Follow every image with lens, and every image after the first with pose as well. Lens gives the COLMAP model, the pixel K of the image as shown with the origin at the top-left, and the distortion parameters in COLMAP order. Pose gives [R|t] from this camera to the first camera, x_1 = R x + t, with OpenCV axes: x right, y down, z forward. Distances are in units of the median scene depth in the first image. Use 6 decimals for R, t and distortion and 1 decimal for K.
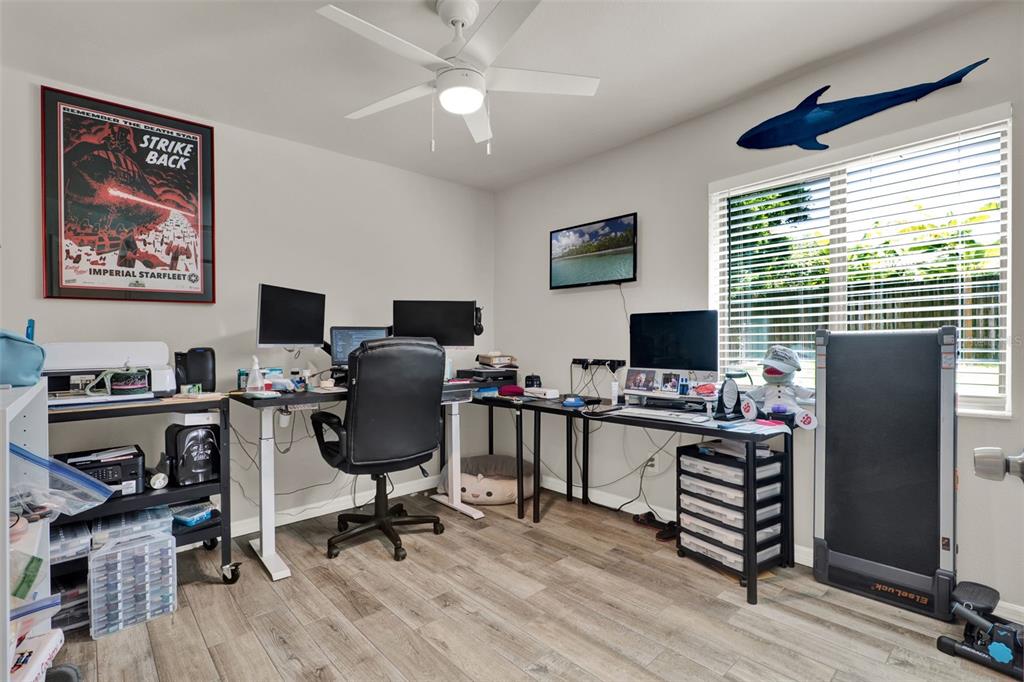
lens RADIAL K [[474.4, 0, 512.0], [0, 474.4, 341.0], [0, 0, 1]] dist [-0.029496, 0.008239]
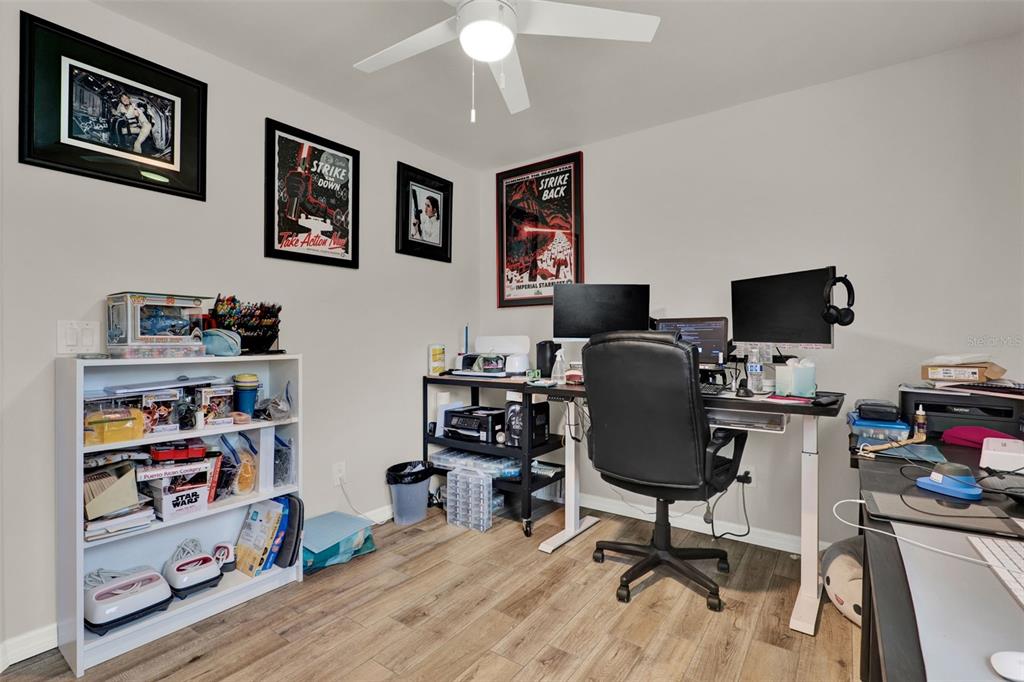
lens RADIAL K [[474.4, 0, 512.0], [0, 474.4, 341.0], [0, 0, 1]] dist [-0.029496, 0.008239]
pose [[0.211534, 0.011389, -0.977304, 0.516363], [-0.000517, 0.999933, 0.011541, 0.000847], [0.977370, -0.001936, 0.211526, 0.633204]]
